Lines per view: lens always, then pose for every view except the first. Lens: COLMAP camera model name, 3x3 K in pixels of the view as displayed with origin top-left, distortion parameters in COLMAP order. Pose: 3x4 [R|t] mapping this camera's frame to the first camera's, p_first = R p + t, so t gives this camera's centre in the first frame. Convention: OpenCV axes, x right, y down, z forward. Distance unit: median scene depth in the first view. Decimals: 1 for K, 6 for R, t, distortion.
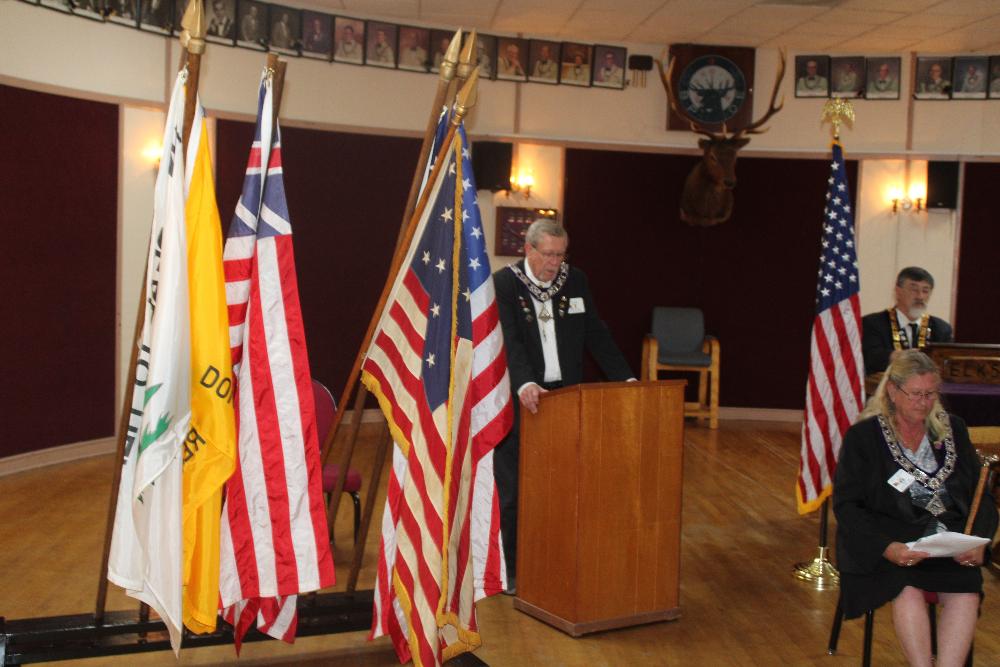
lens RADIAL K [[1203.4, 0, 500.0], [0, 1203.4, 333.5], [0, 0, 1]] dist [-0.086840, 0.022679]
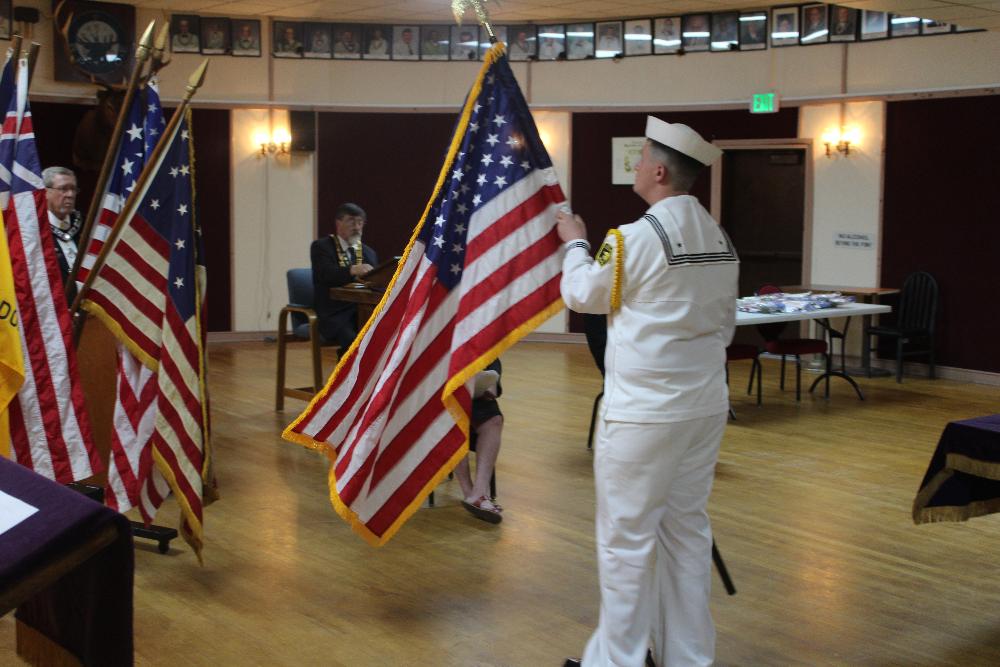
lens RADIAL K [[1203.4, 0, 500.0], [0, 1203.4, 333.5], [0, 0, 1]] dist [-0.086840, 0.022679]
pose [[0.806518, -0.092211, 0.583974, -0.182366], [0.061351, 0.995483, 0.072459, 0.001509], [-0.588017, -0.022612, 0.808532, -0.085777]]
